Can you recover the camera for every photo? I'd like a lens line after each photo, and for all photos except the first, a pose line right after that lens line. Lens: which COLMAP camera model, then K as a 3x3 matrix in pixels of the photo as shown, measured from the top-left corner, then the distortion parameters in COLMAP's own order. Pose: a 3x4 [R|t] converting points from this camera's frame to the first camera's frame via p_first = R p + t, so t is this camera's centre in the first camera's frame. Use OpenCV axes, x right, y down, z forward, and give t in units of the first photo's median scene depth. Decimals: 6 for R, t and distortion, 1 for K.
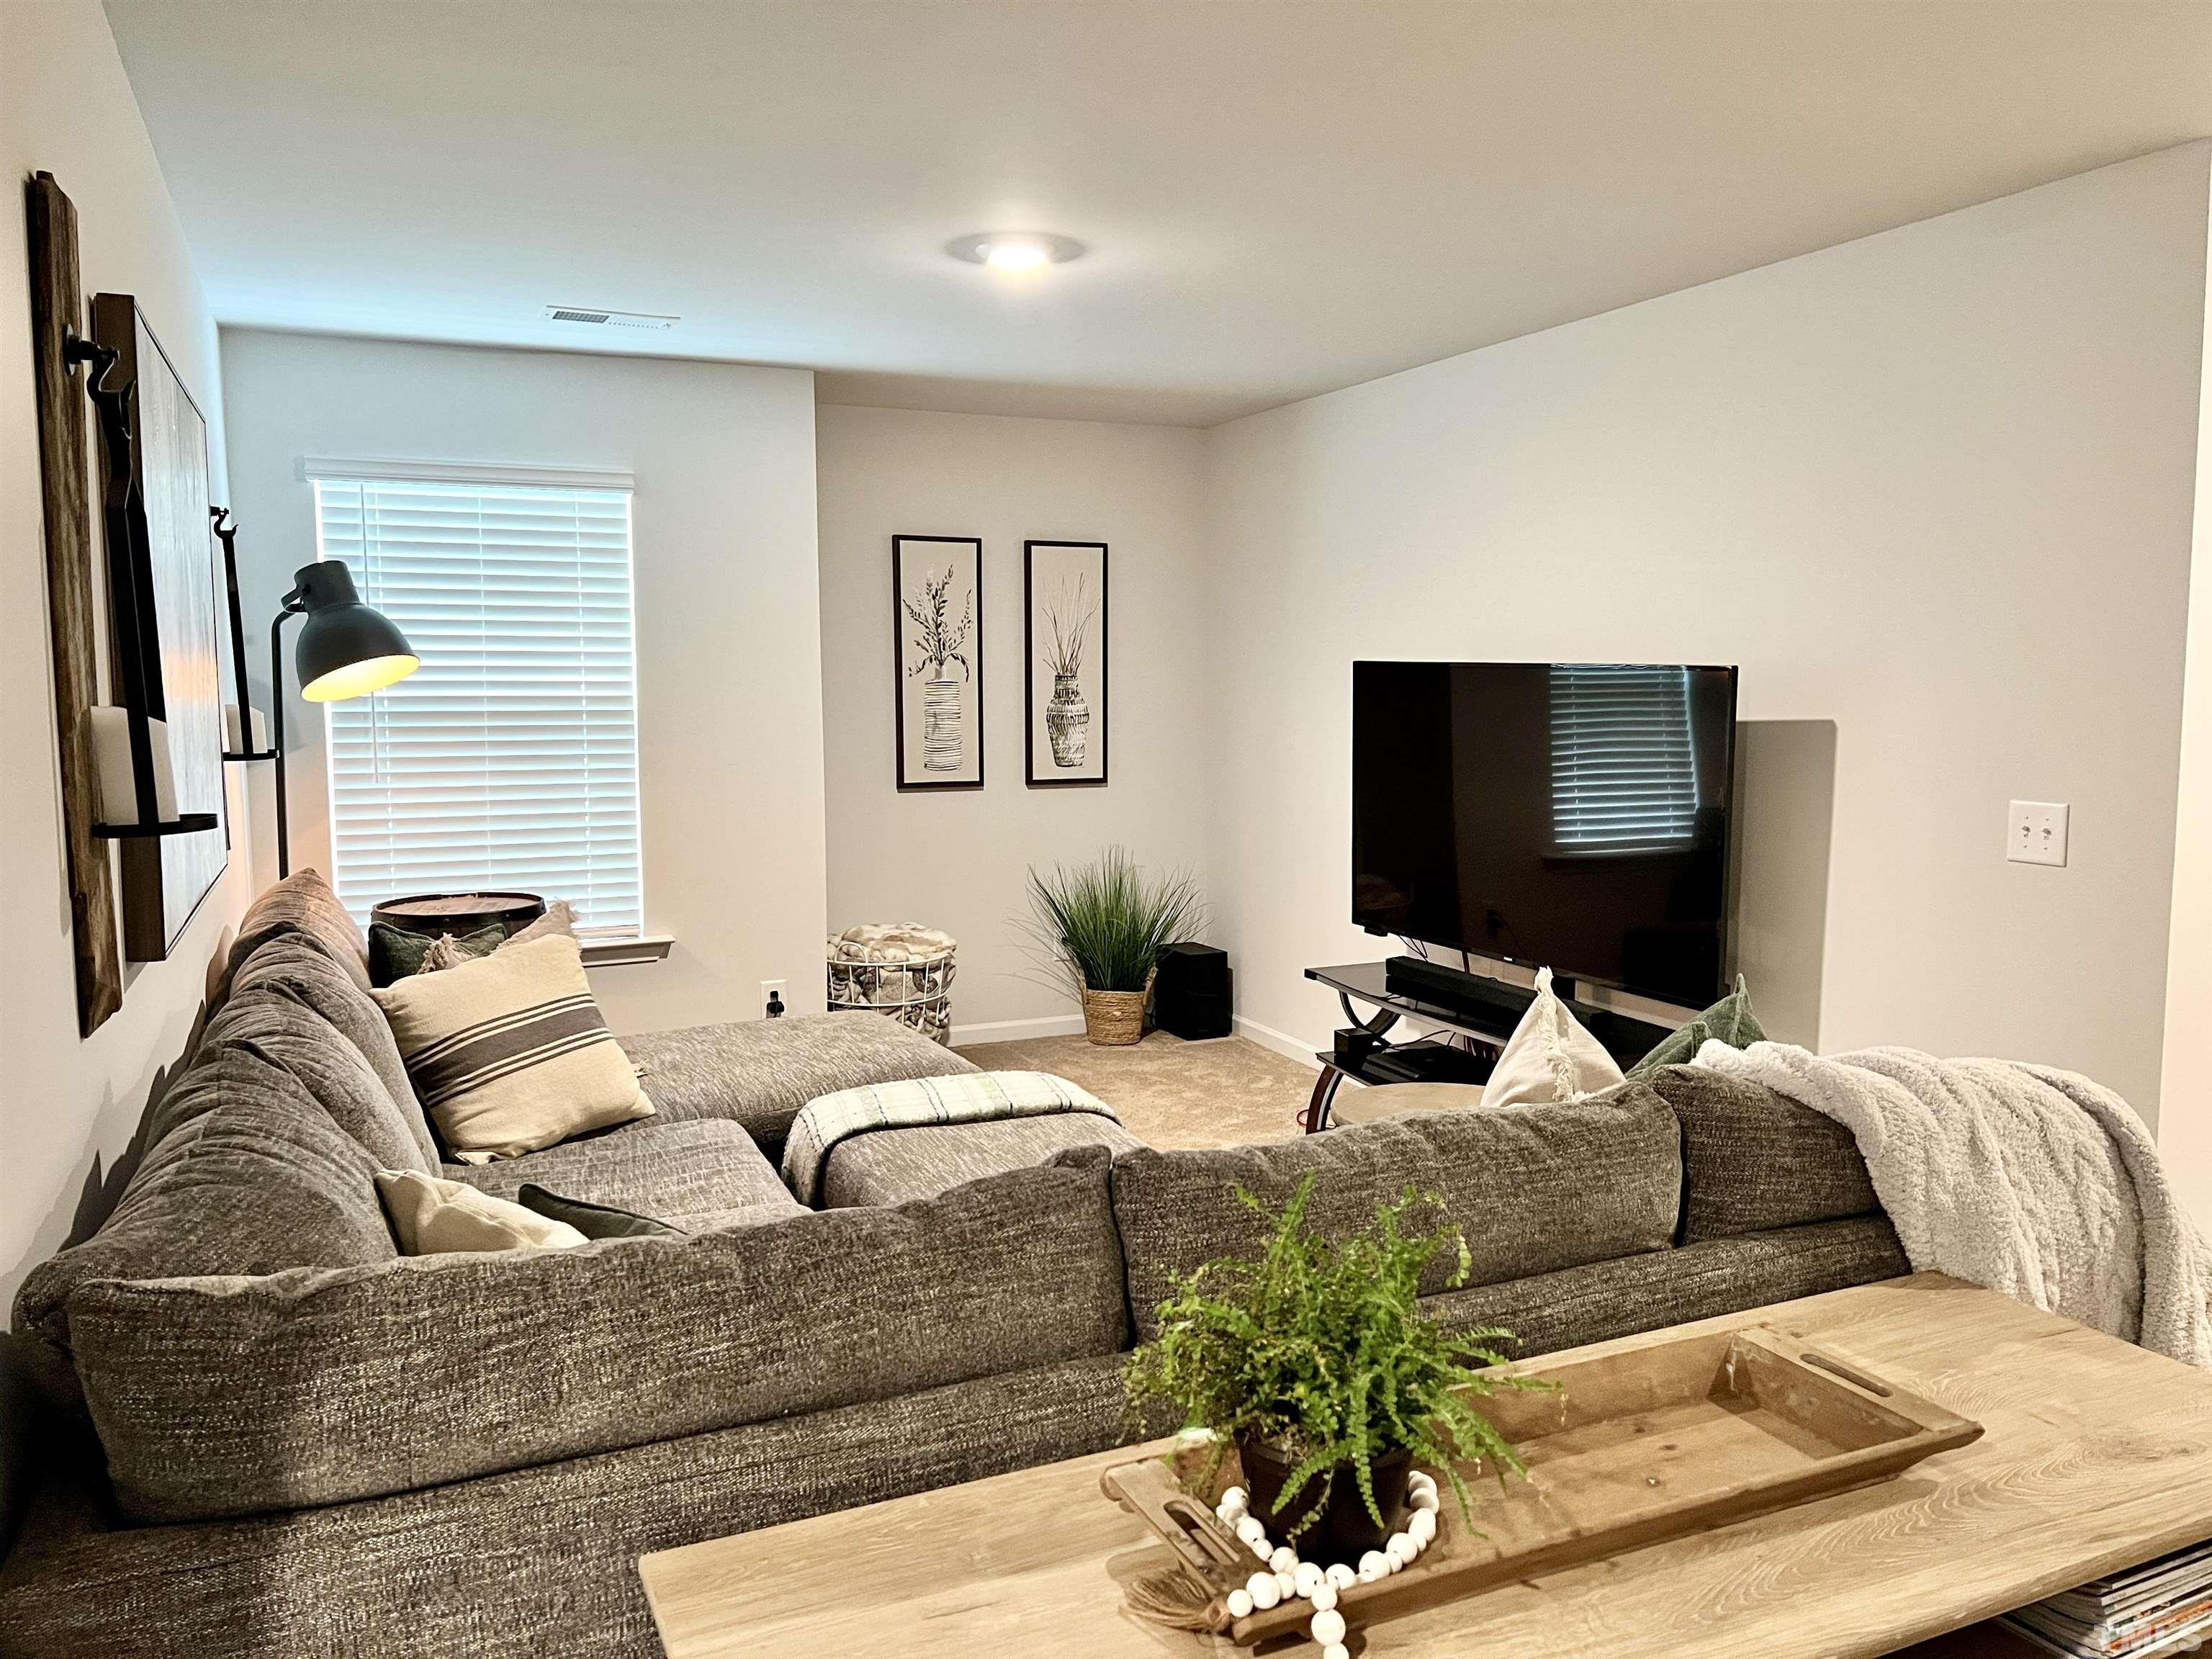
lens RADIAL K [[1620.9, 0, 1109.0], [0, 1620.9, 839.5], [0, 0, 1]] dist [0.008390, 0.000050]
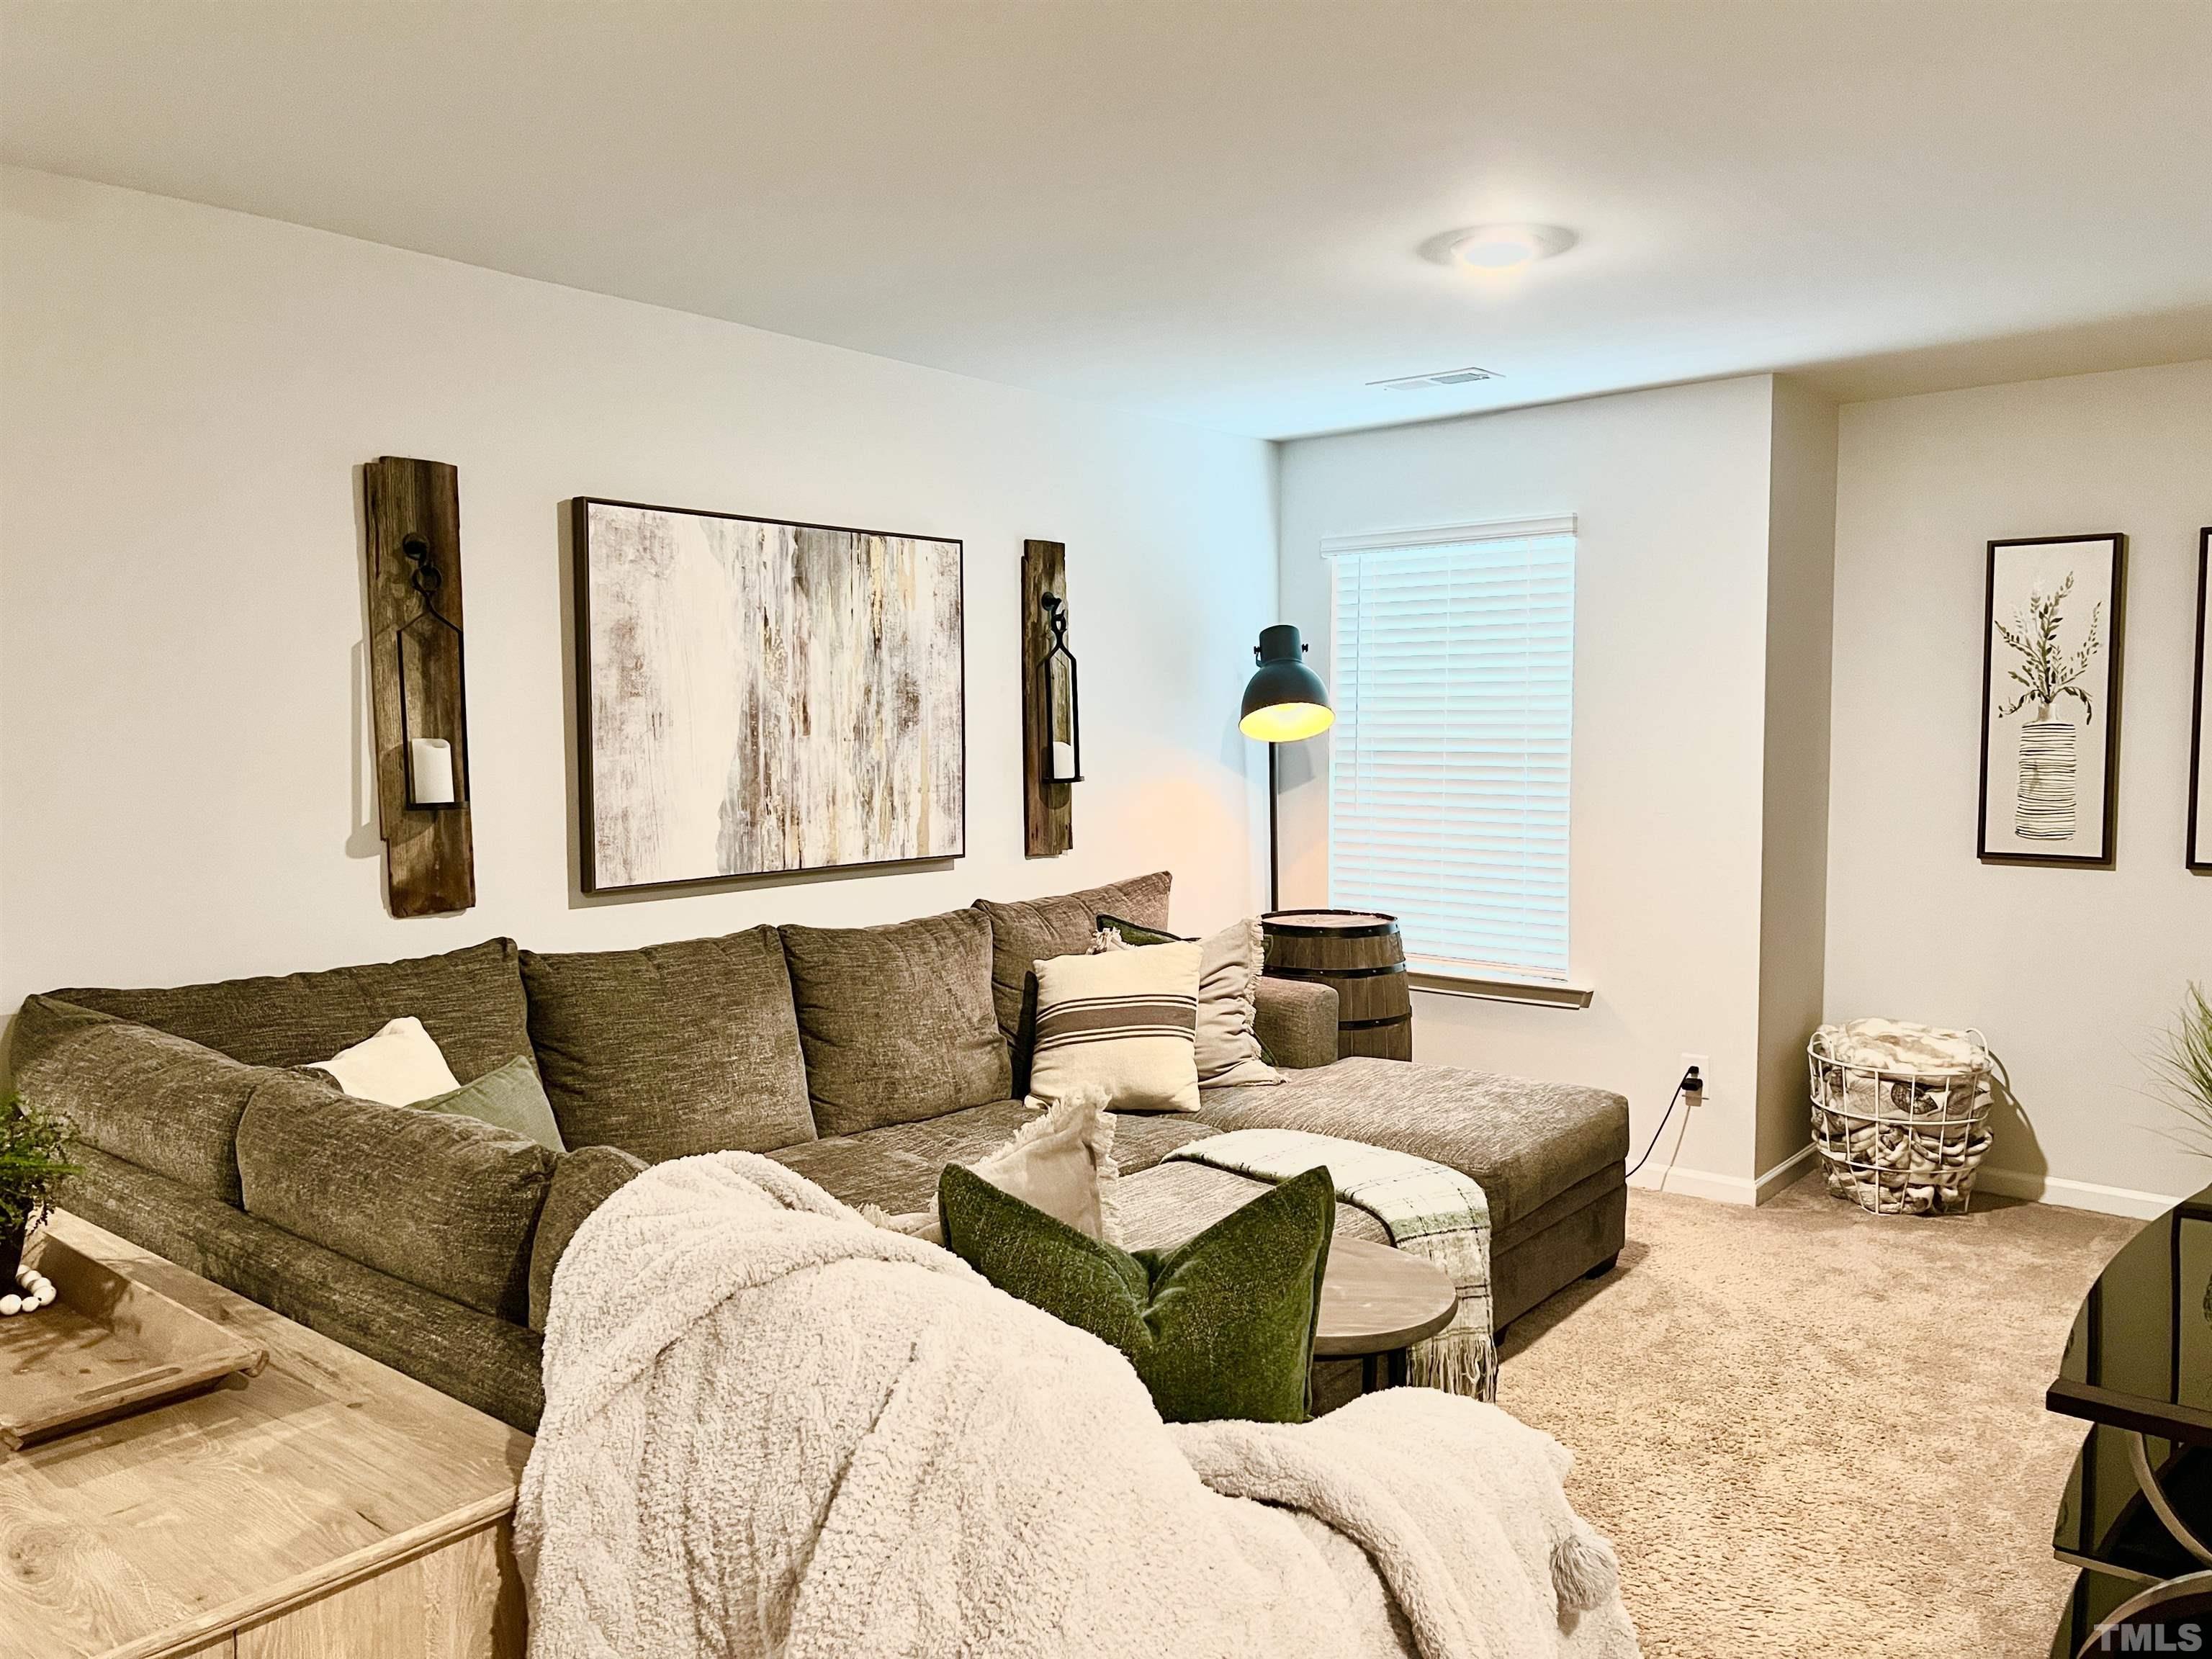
lens RADIAL K [[1620.9, 0, 1106.9], [0, 1620.9, 818.8], [0, 0, 1]] dist [0.008390, 0.000050]
pose [[0.413456, 0.054428, -0.908896, 0.440587], [-0.089036, 0.995845, 0.019133, -0.029595], [0.906160, 0.073014, 0.416584, 0.298037]]
